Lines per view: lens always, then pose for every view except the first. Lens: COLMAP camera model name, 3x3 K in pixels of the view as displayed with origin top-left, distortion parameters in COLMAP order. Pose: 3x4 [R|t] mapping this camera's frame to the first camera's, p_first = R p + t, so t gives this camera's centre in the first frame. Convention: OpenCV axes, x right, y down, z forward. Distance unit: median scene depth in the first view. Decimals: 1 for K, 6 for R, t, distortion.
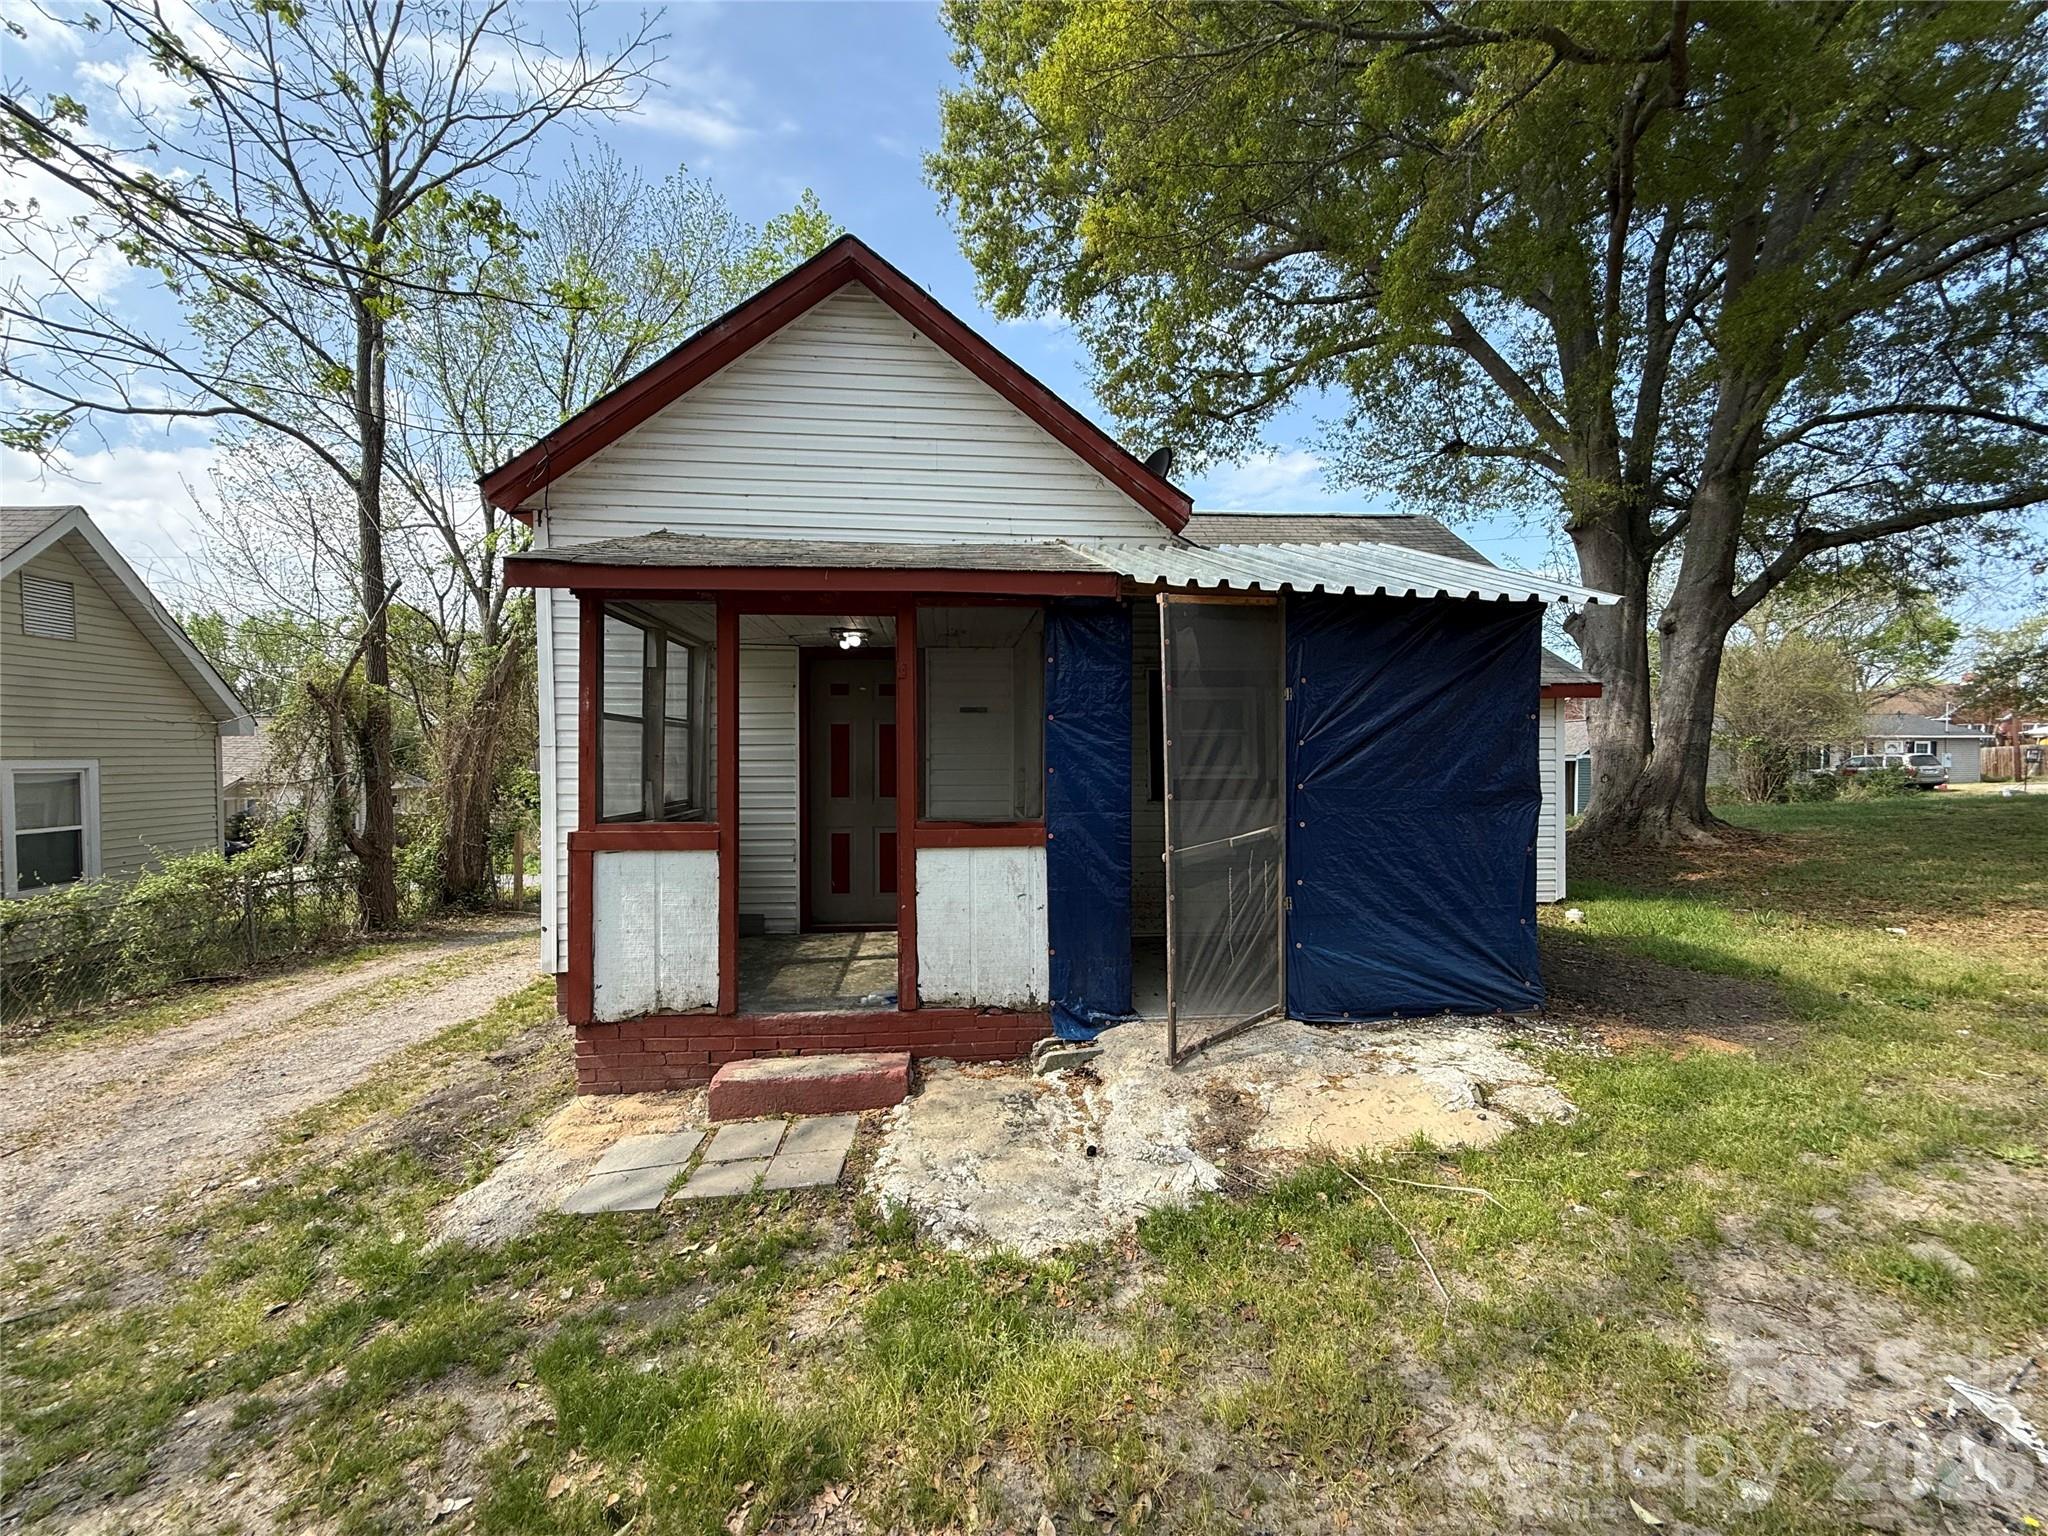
lens RADIAL K [[820.1, 0, 1022.4], [0, 820.1, 759.0], [0, 0, 1]] dist [-0.001209, 0.000236]
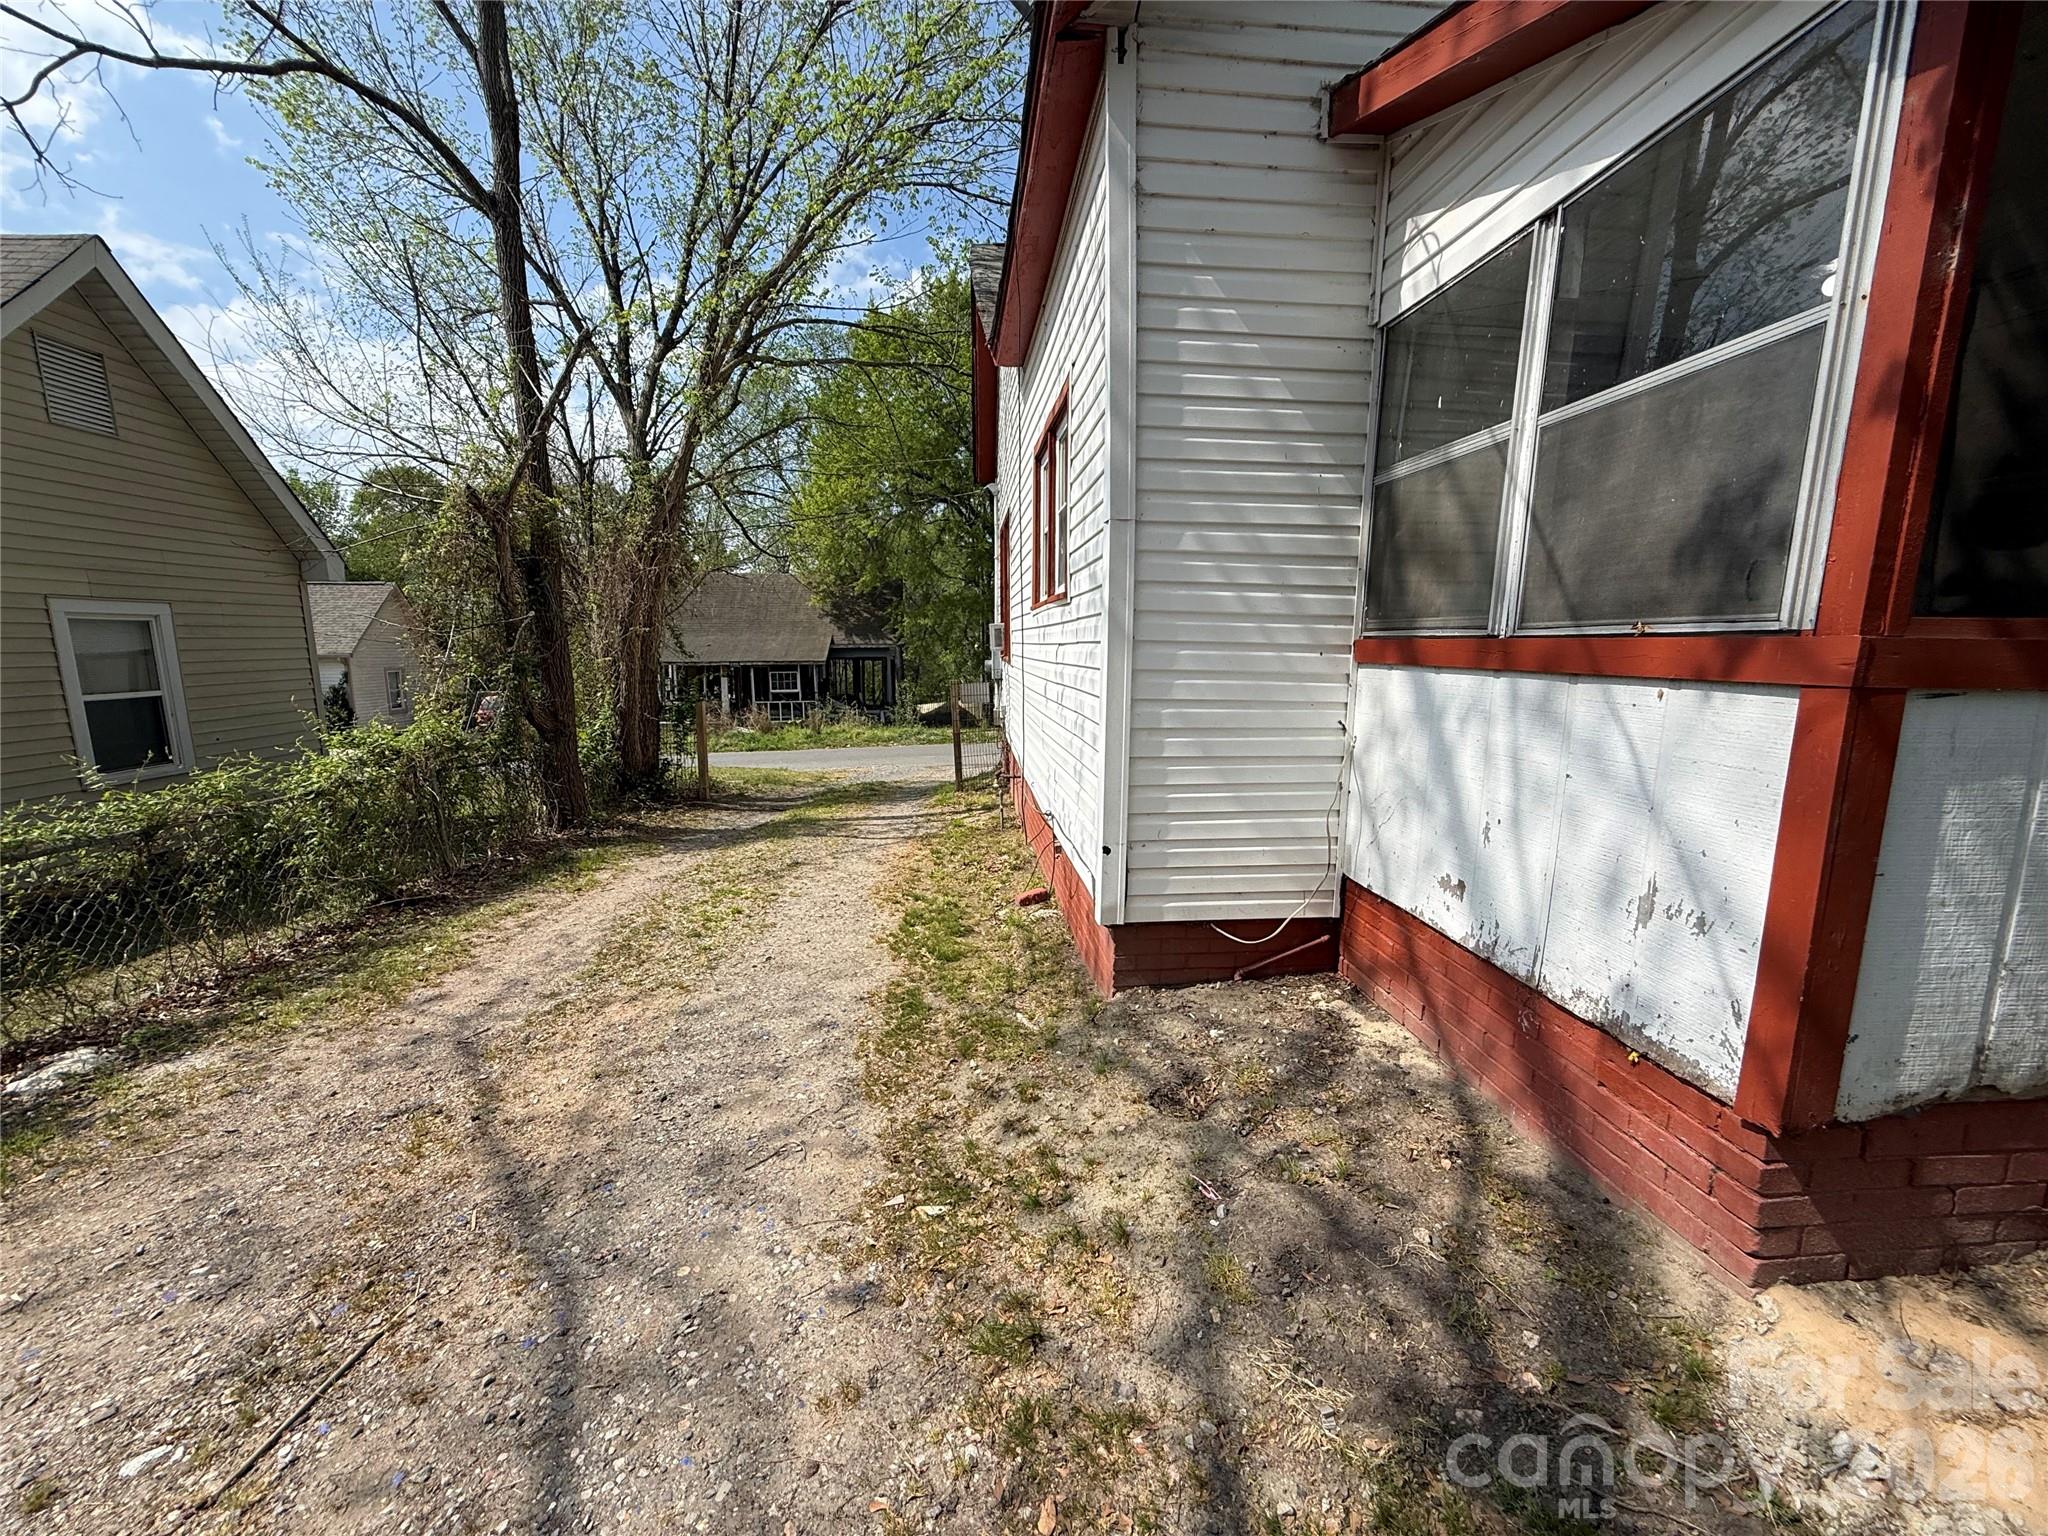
lens RADIAL K [[820.9, 0, 1022.6], [0, 820.9, 766.9], [0, 0, 1]] dist [-0.000539, -0.000189]
pose [[0.999963, 0.007135, -0.004840, -0.385008], [-0.006356, 0.989373, 0.145257, 0.040100], [0.005825, -0.145221, 0.989382, 0.265891]]
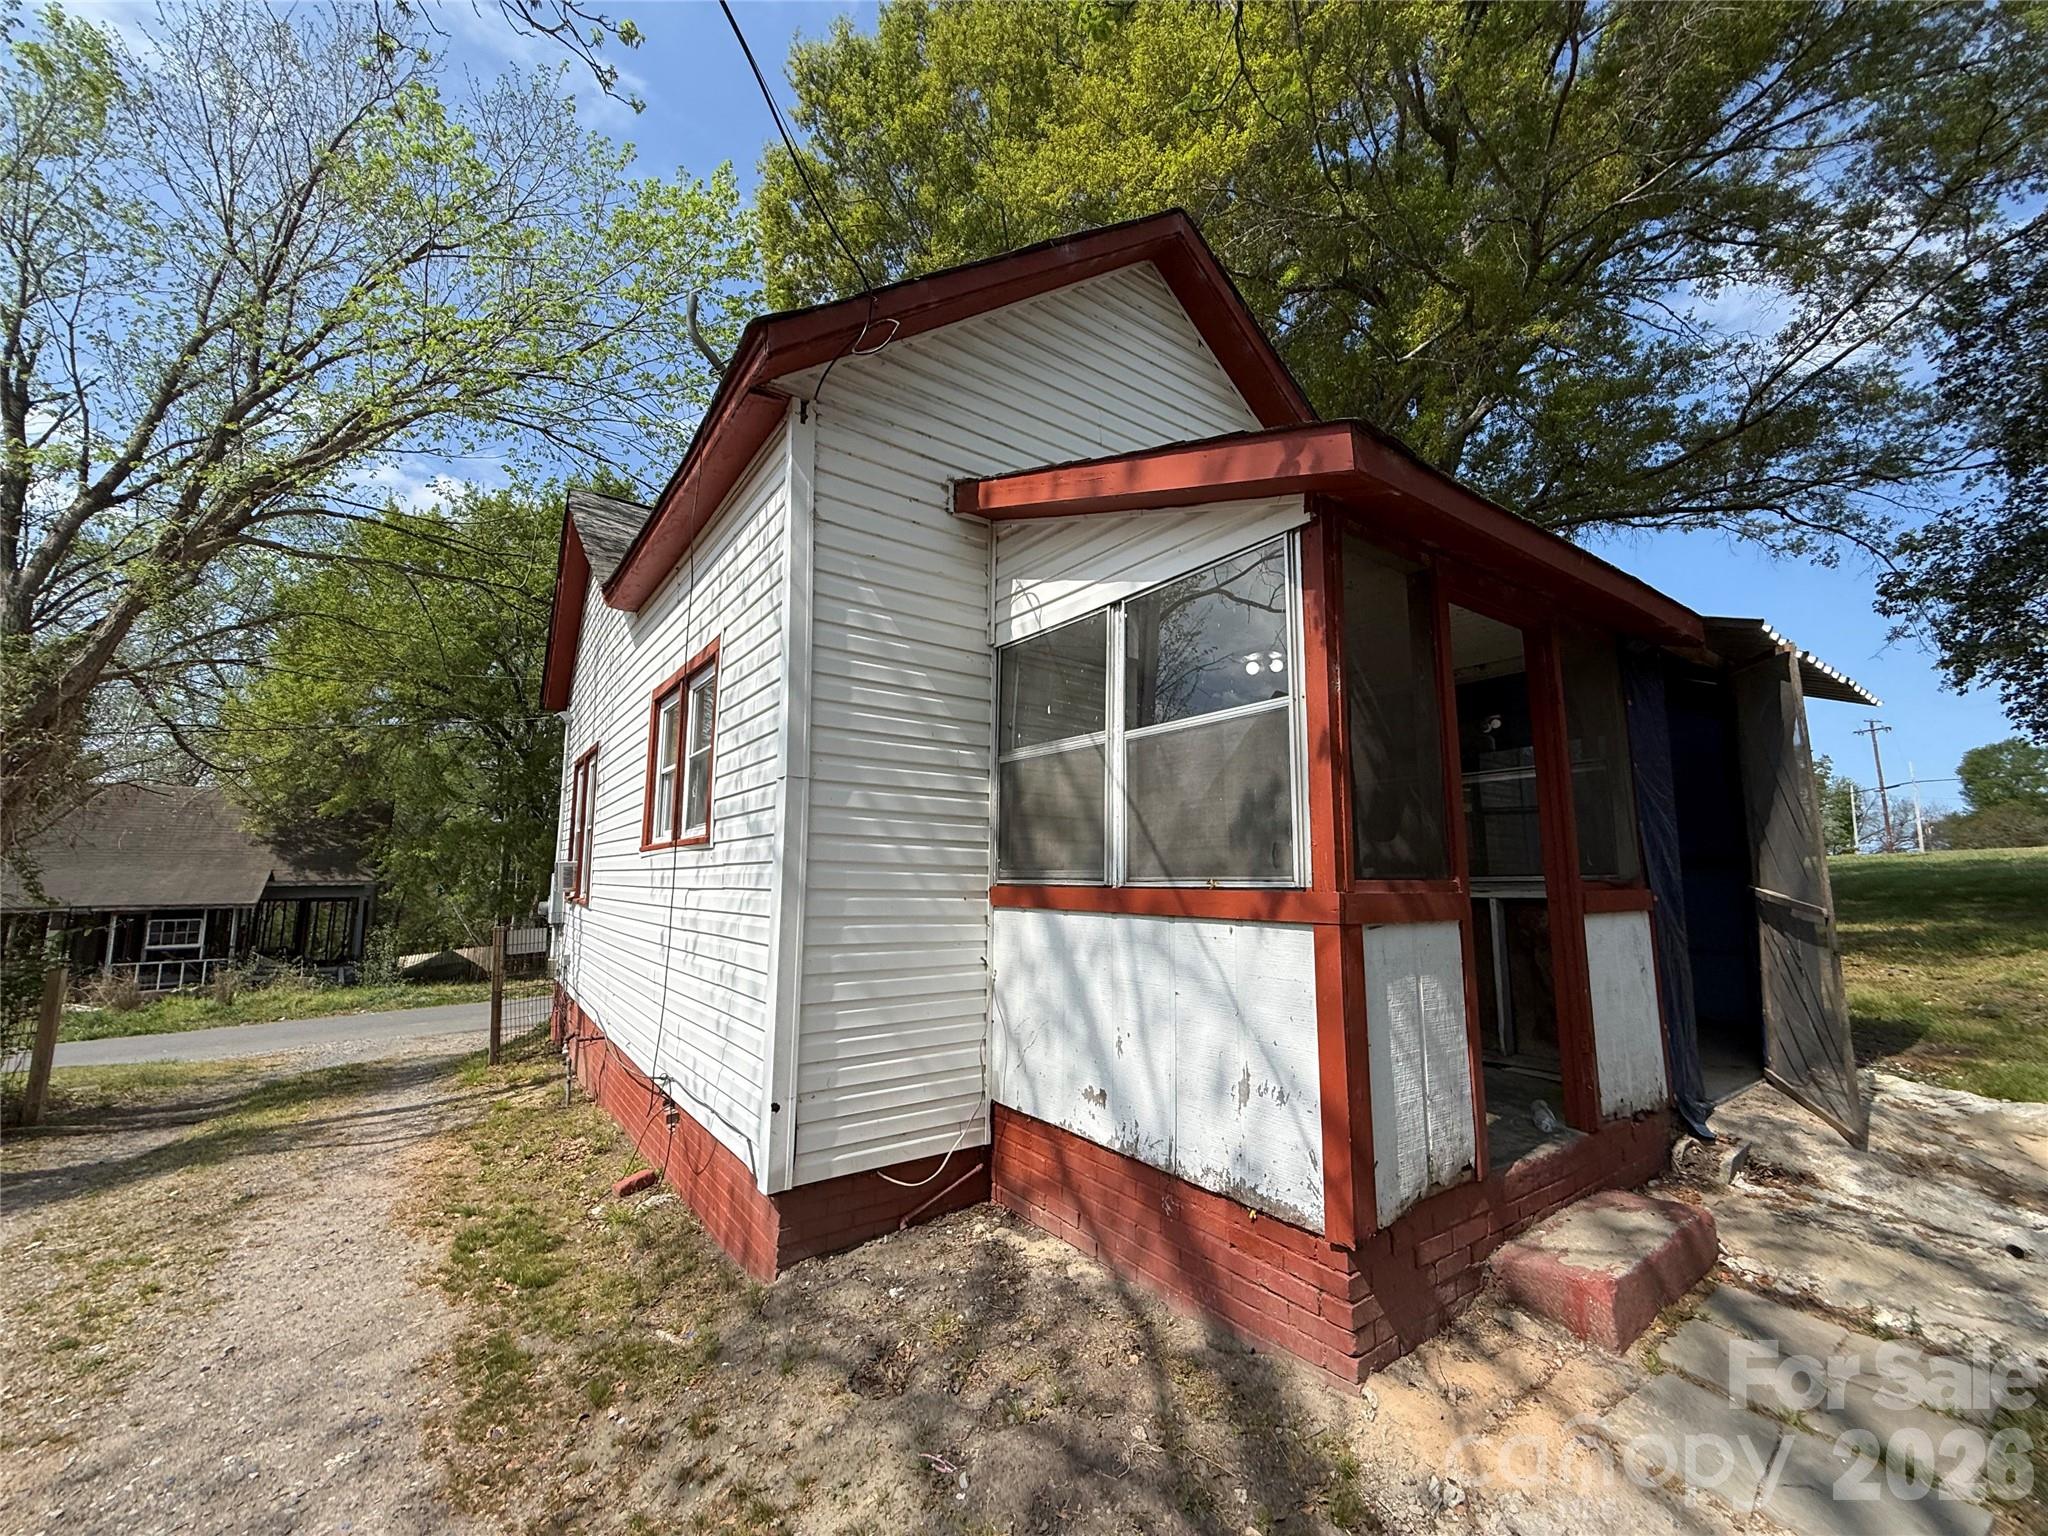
lens RADIAL K [[820.1, 0, 1022.4], [0, 820.1, 759.0], [0, 0, 1]] dist [-0.001209, 0.000236]
pose [[0.863431, 0.077062, 0.498546, -0.439890], [-0.002642, 0.988941, -0.148289, 0.034413], [-0.504460, 0.126720, 0.854086, 0.251701]]
